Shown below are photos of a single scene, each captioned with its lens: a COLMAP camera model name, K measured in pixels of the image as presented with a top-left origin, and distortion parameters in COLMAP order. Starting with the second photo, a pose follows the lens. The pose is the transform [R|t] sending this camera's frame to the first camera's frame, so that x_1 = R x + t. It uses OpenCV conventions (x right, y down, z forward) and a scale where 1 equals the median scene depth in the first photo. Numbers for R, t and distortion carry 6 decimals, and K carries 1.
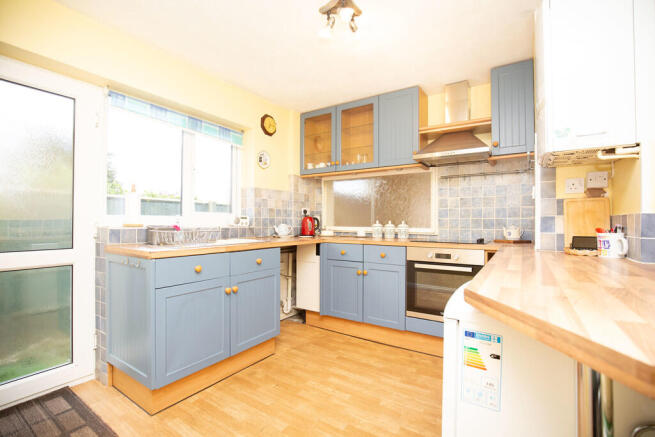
lens RADIAL K [[296.7, 0, 329.9], [0, 296.7, 218.8], [0, 0, 1]] dist [-0.033404, 0.000145]
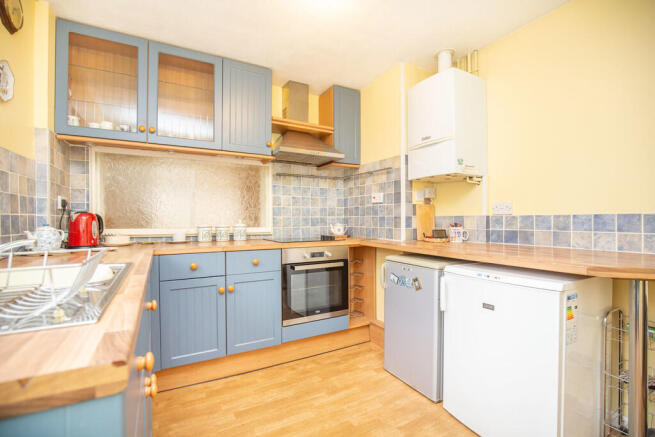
lens RADIAL K [[296.7, 0, 329.9], [0, 296.7, 218.8], [0, 0, 1]] dist [-0.033404, 0.000145]
pose [[0.464244, -0.003740, 0.885700, -0.418416], [-0.005987, 0.999955, 0.007361, -0.002849], [-0.885687, -0.008720, 0.464201, 0.422627]]
